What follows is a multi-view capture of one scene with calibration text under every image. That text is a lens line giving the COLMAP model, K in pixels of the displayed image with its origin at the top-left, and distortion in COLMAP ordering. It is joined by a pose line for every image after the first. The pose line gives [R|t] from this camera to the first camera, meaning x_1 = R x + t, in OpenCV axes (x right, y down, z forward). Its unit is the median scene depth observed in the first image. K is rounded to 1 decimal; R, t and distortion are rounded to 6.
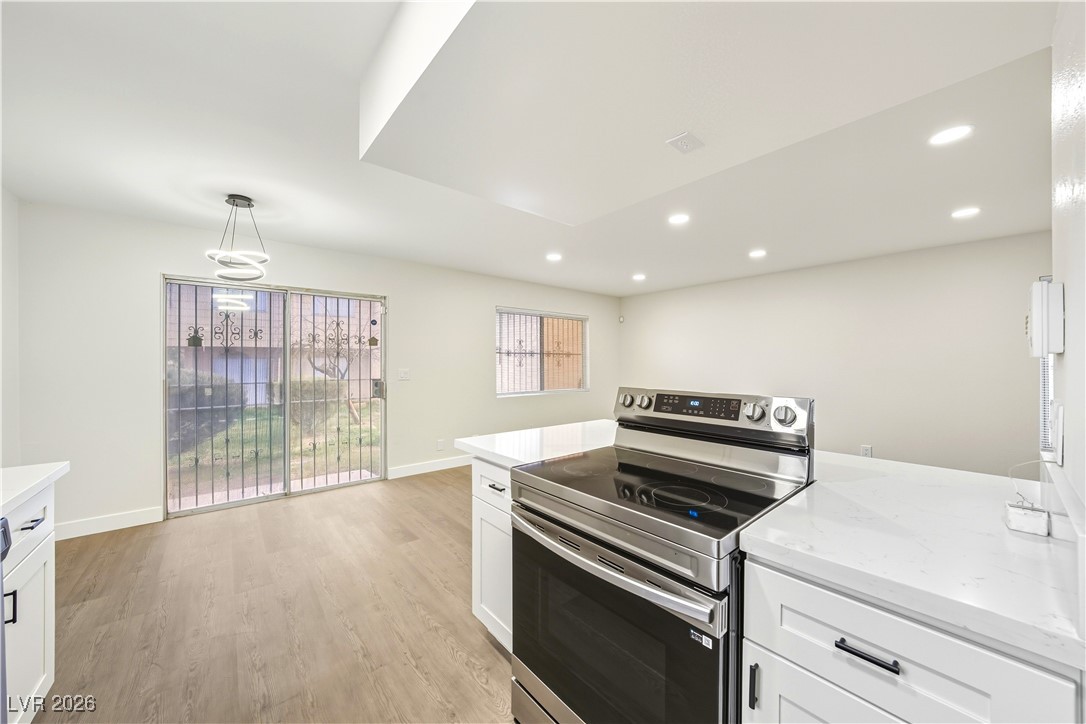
lens RADIAL K [[394.9, 0, 543.0], [0, 394.9, 362.0], [0, 0, 1]] dist [-0.012191, 0.007183]
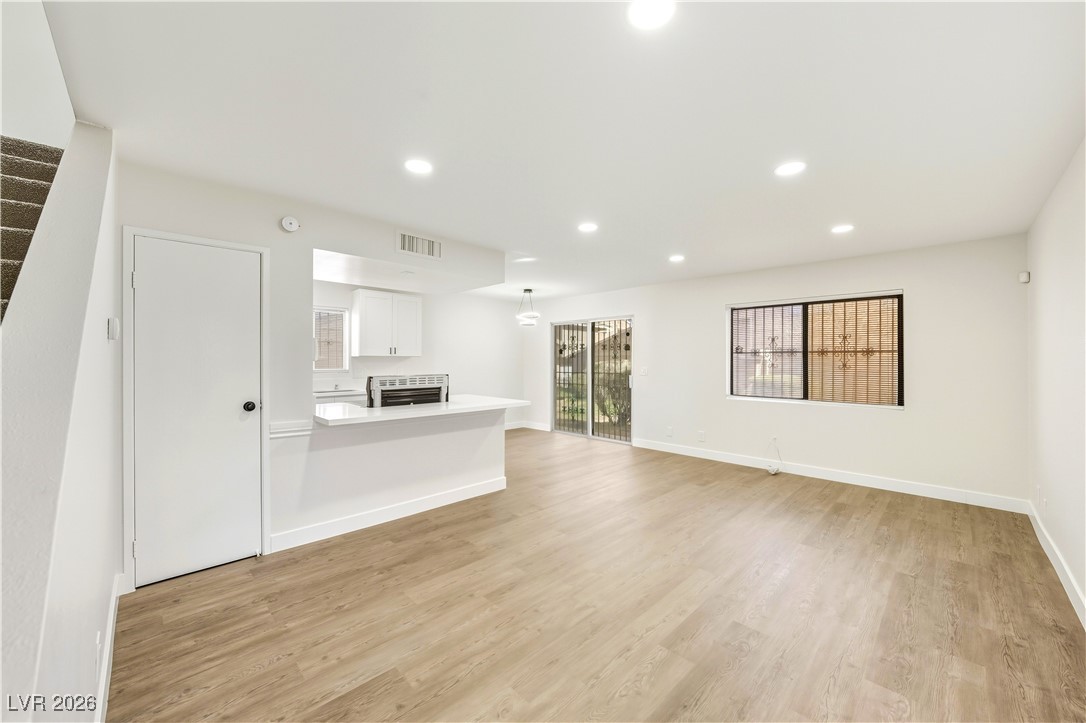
lens RADIAL K [[412.0, 0, 546.9], [0, 412.0, 361.9], [0, 0, 1]] dist [-0.023927, 0.007081]
pose [[0.096942, 0.003056, -0.995285, 1.384475], [-0.003098, 0.999991, 0.002769, -0.004021], [0.995285, 0.002815, 0.096951, 0.750542]]
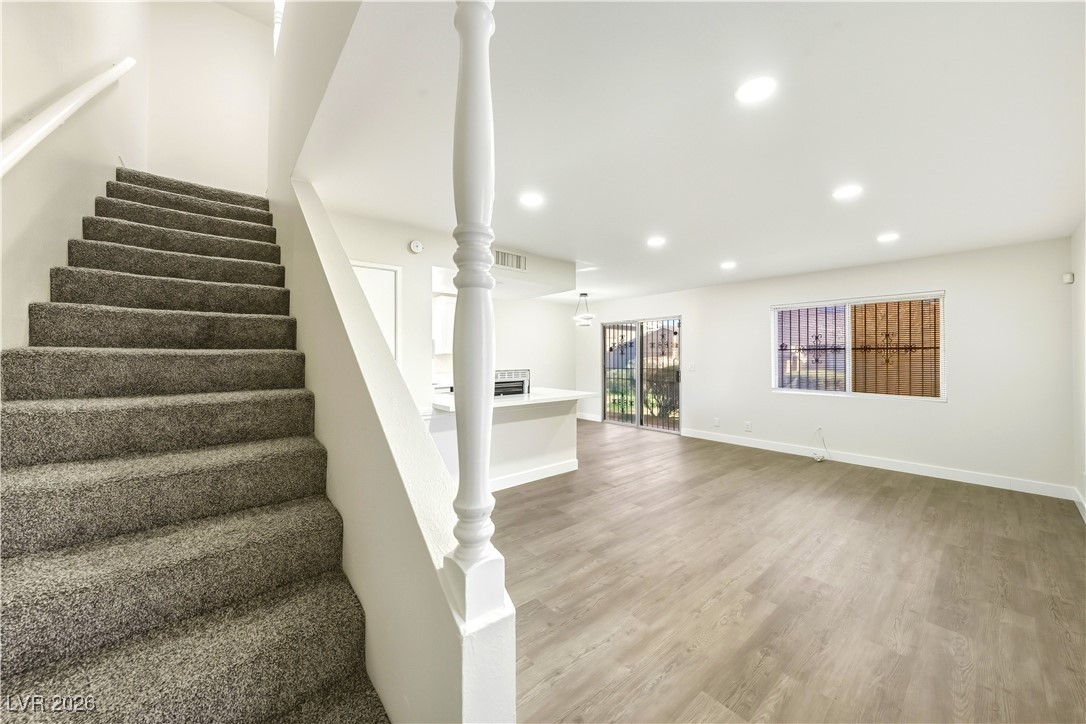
lens RADIAL K [[389.5, 0, 548.0], [0, 389.5, 356.6], [0, 0, 1]] dist [-0.027630, 0.006664]
pose [[0.022199, -0.002050, -0.999751, 1.484569], [-0.000256, 0.999998, -0.002056, -0.005212], [0.999754, 0.000302, 0.022199, 0.608832]]
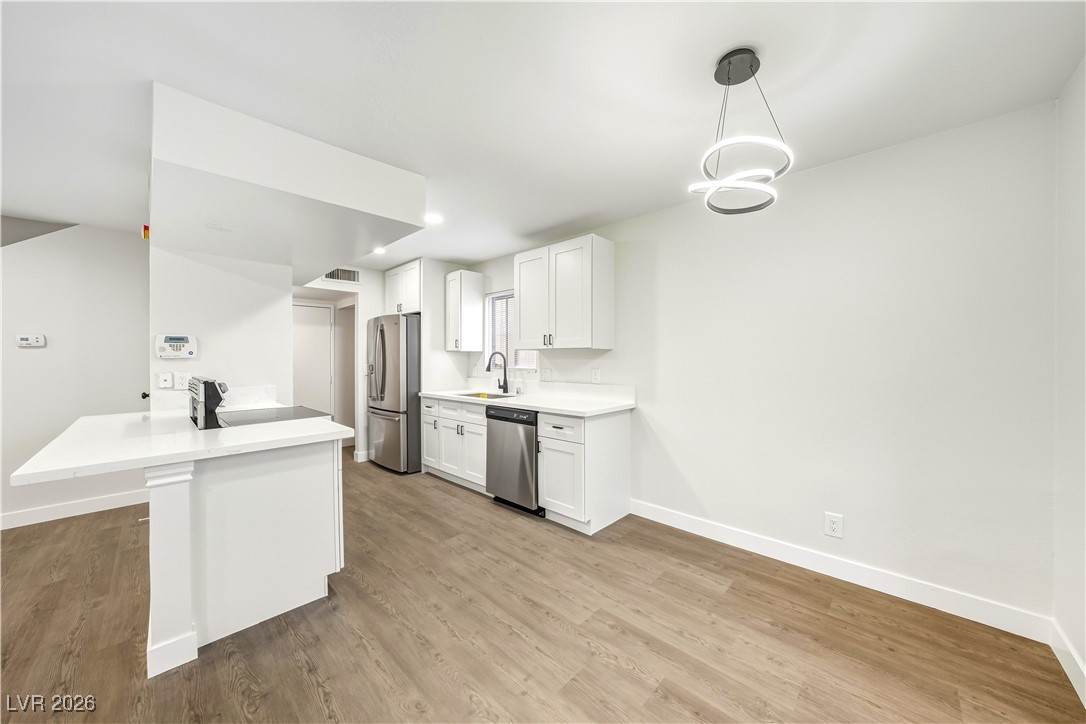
lens RADIAL K [[381.3, 0, 548.1], [0, 381.3, 361.2], [0, 0, 1]] dist [-0.028973, 0.006558]
pose [[-0.991718, 0.005377, -0.128324, -0.376711], [0.003964, 0.999929, 0.011262, -0.000552], [0.128375, 0.010660, -0.991668, 1.272567]]
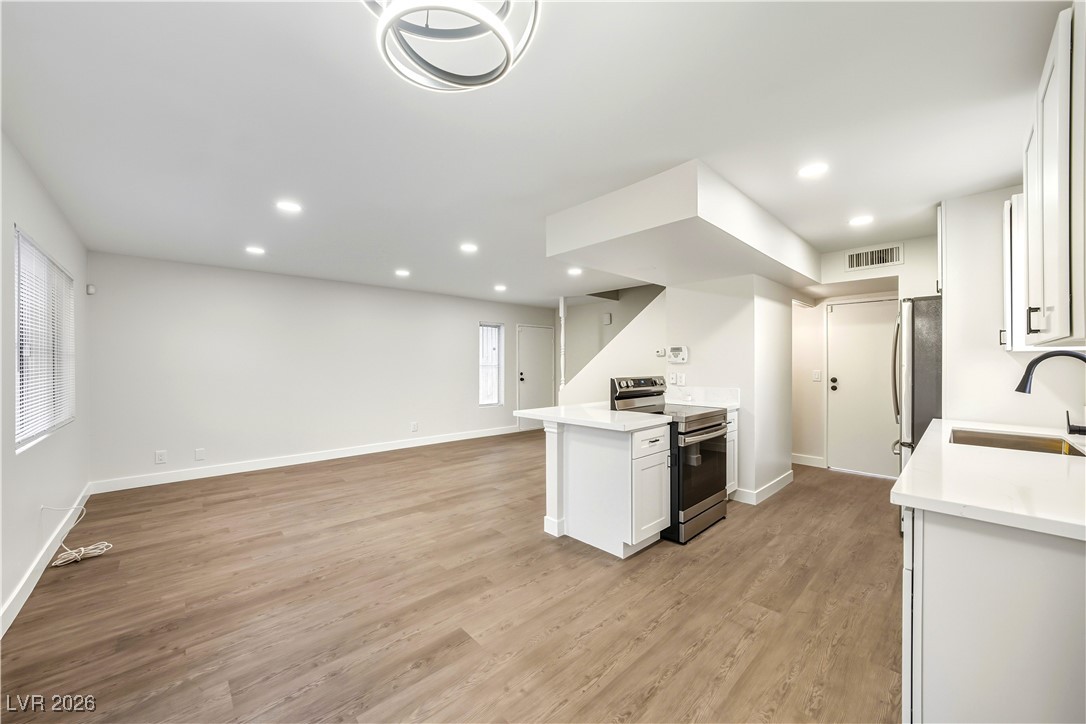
lens RADIAL K [[404.0, 0, 549.0], [0, 404.0, 360.5], [0, 0, 1]] dist [-0.026900, 0.007052]
pose [[-0.078047, 0.006378, 0.996929, -0.903918], [0.001962, 0.999979, -0.006244, -0.001537], [-0.996948, 0.001469, -0.078058, 0.812457]]
